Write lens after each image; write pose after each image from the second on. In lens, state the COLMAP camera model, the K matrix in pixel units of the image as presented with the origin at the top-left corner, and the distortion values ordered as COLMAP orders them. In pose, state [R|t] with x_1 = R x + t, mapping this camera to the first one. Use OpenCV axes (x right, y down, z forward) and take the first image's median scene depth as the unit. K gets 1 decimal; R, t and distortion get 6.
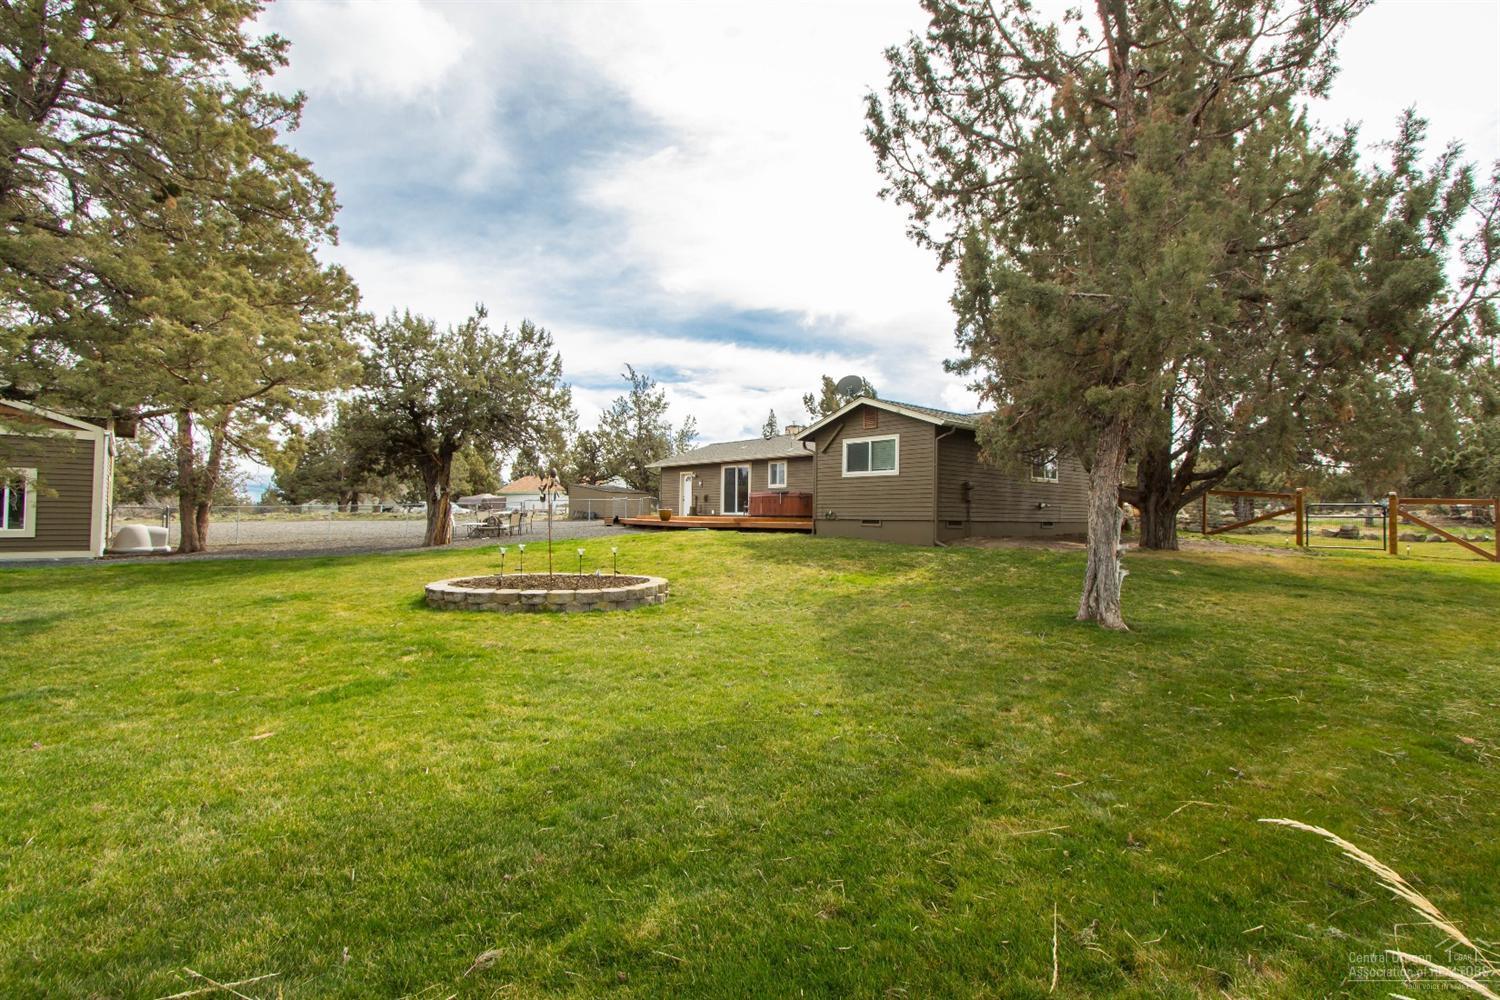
lens RADIAL K [[707.0, 0, 748.8], [0, 707.0, 502.1], [0, 0, 1]] dist [-0.002268, -0.000062]
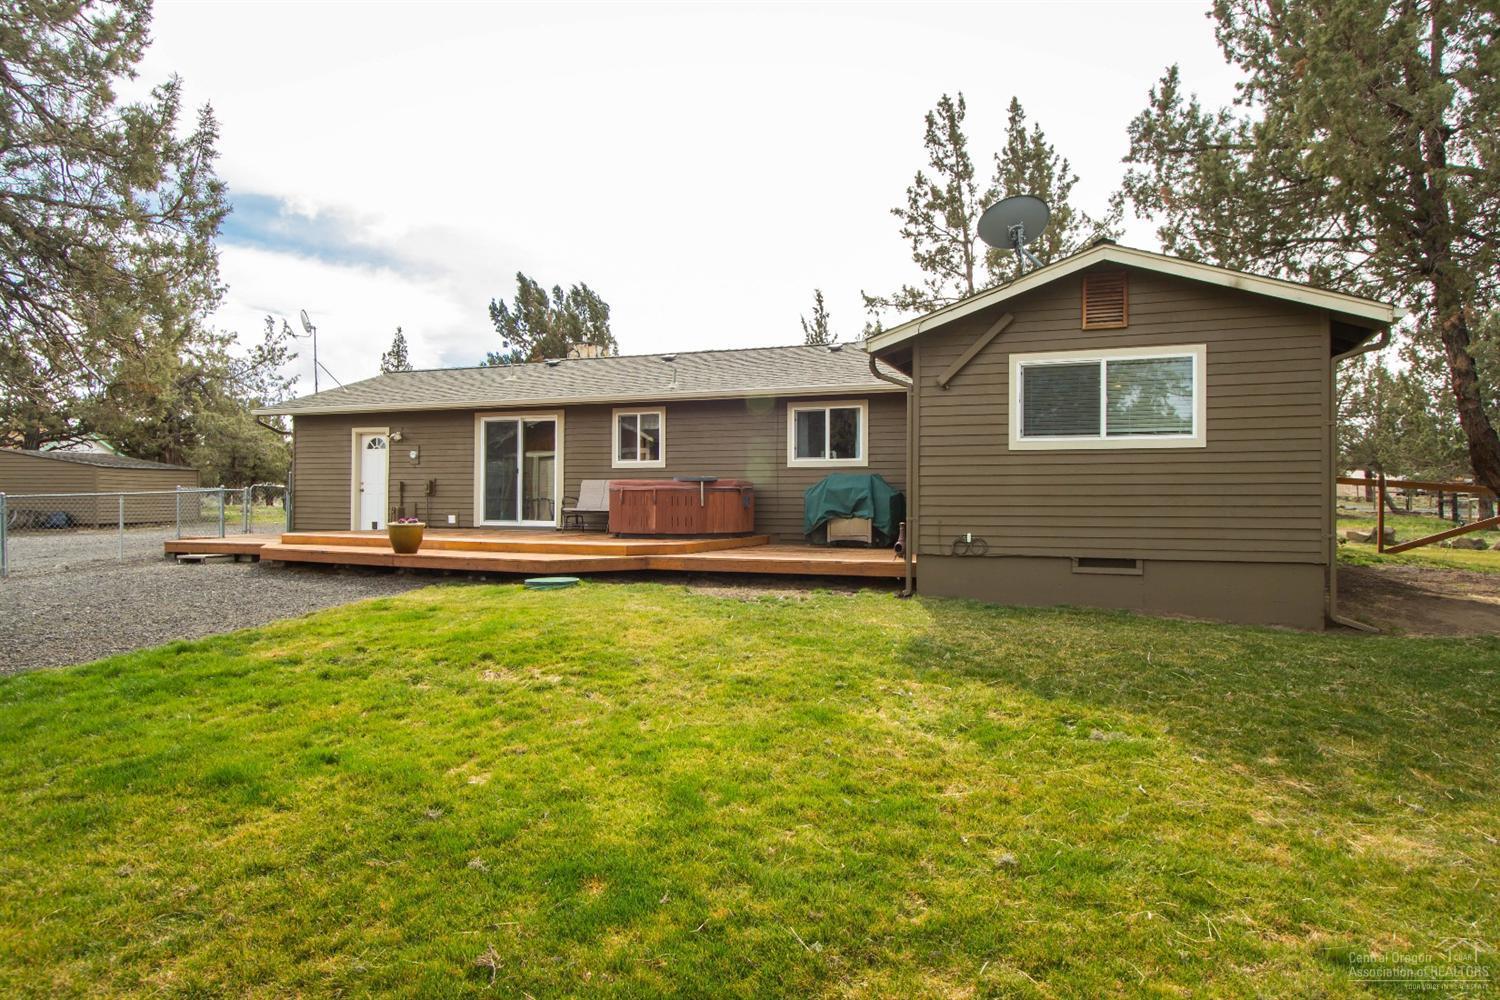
lens RADIAL K [[923.7, 0, 752.0], [0, 923.7, 500.7], [0, 0, 1]] dist [0.022948, 0.000519]
pose [[0.882334, -0.007467, 0.470564, -0.230520], [-0.003254, 0.999753, 0.021965, -0.016428], [-0.470612, -0.020911, 0.882092, 0.576976]]
